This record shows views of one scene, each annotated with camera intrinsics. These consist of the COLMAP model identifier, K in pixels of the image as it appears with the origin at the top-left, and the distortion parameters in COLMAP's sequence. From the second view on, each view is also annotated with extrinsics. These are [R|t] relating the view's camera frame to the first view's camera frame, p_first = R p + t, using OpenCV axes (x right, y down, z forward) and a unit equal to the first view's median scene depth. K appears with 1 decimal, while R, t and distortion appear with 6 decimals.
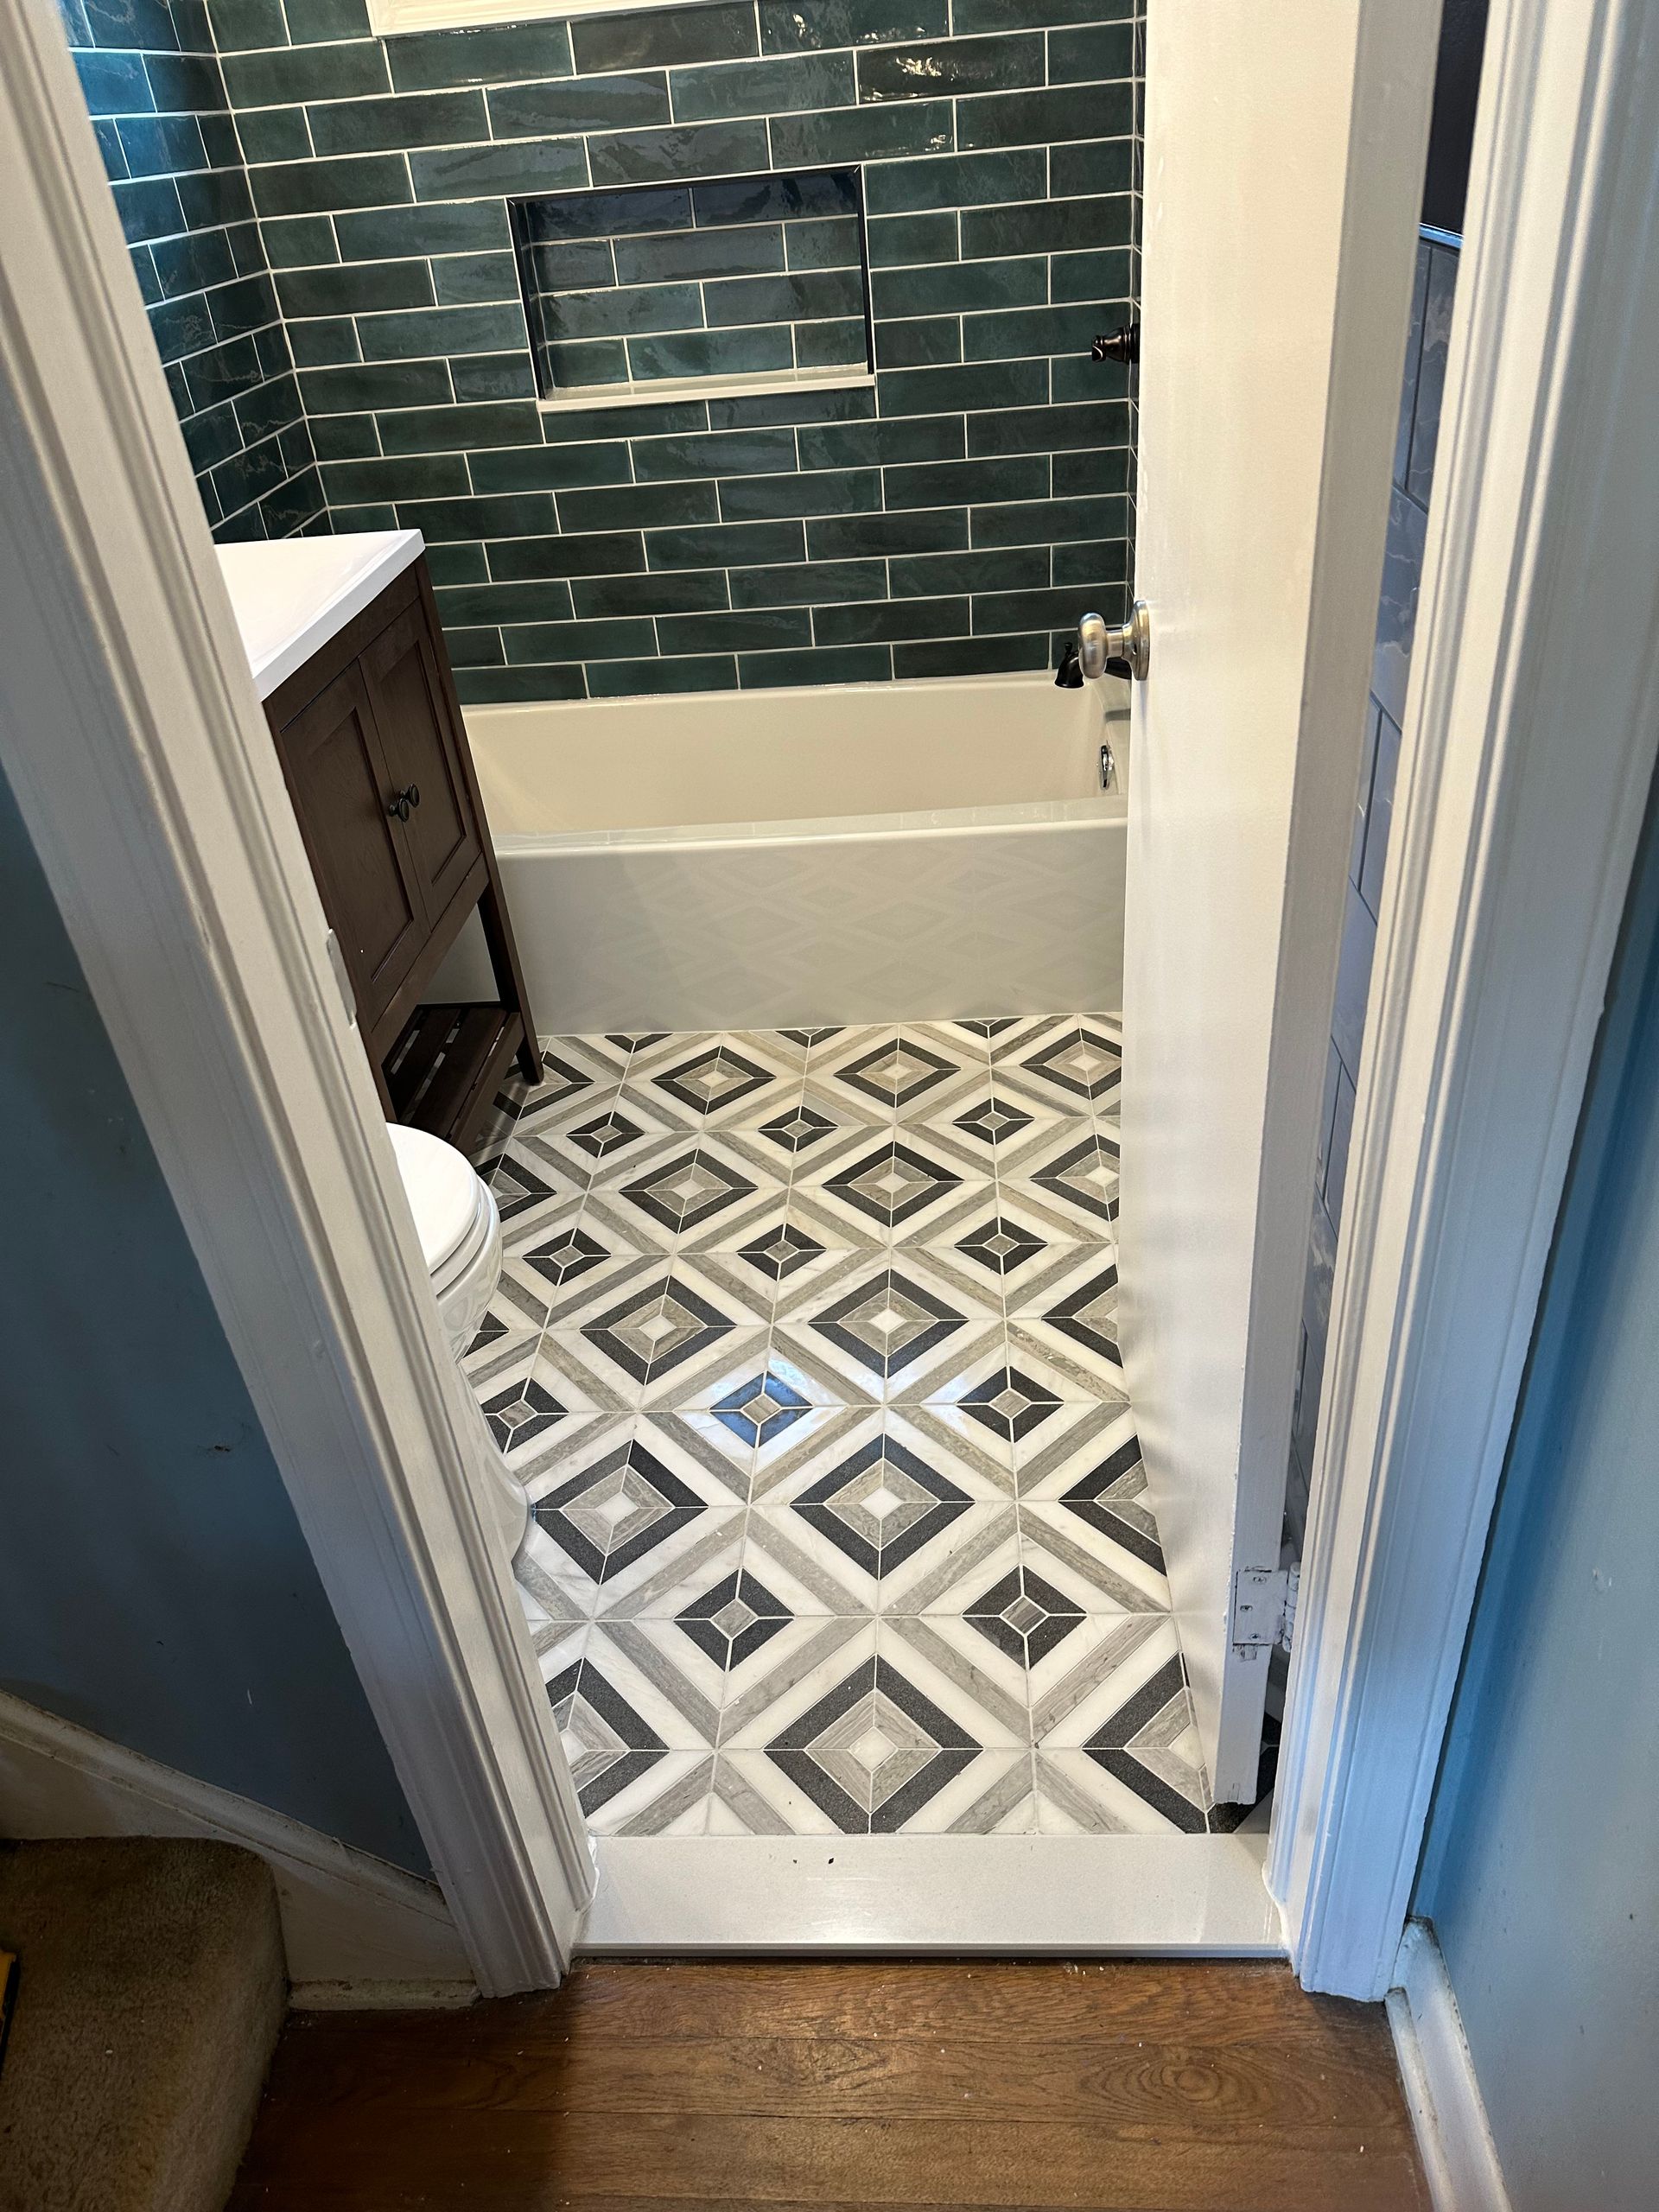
lens RADIAL K [[1540.0, 0, 838.3], [0, 1540.0, 1094.7], [0, 0, 1]] dist [0.095288, -0.091510]
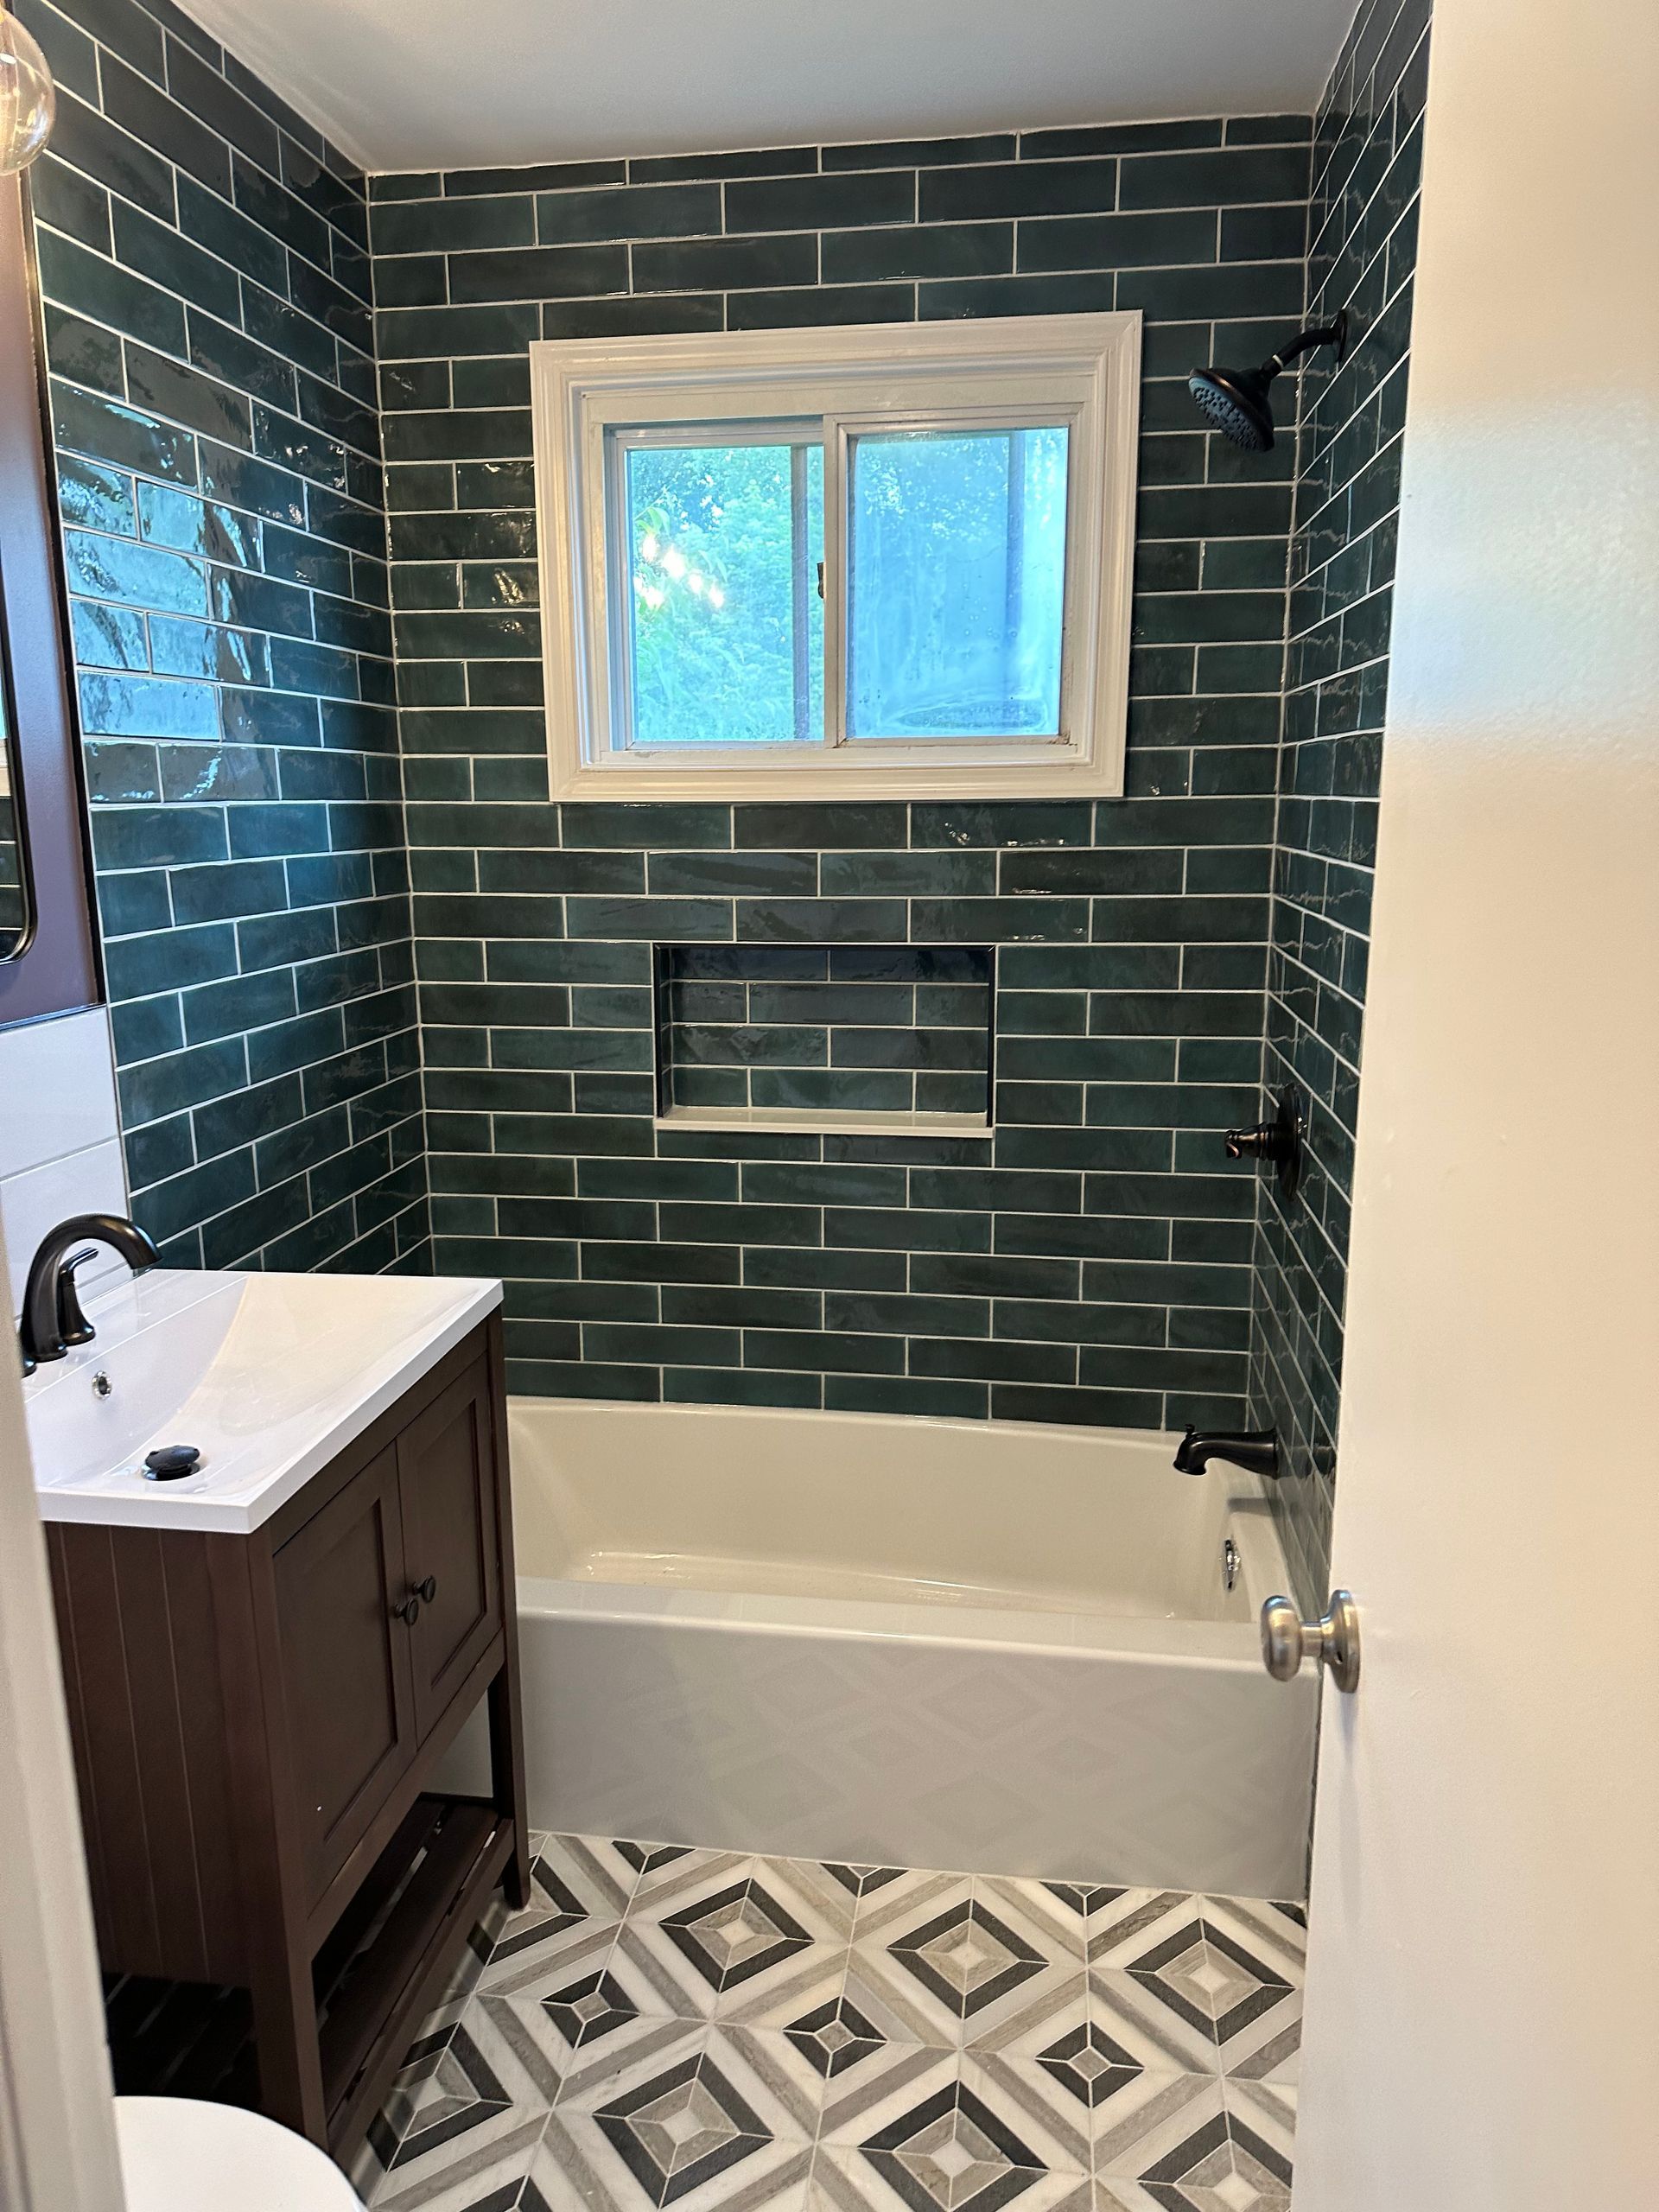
lens RADIAL K [[1560.2, 0, 828.4], [0, 1560.2, 1167.9], [0, 0, 1]] dist [0.225579, -0.299261]
pose [[0.993639, 0.091622, -0.065479, -0.013793], [-0.108205, 0.937879, -0.329659, -0.102381], [0.031207, 0.334648, 0.941826, 0.074543]]
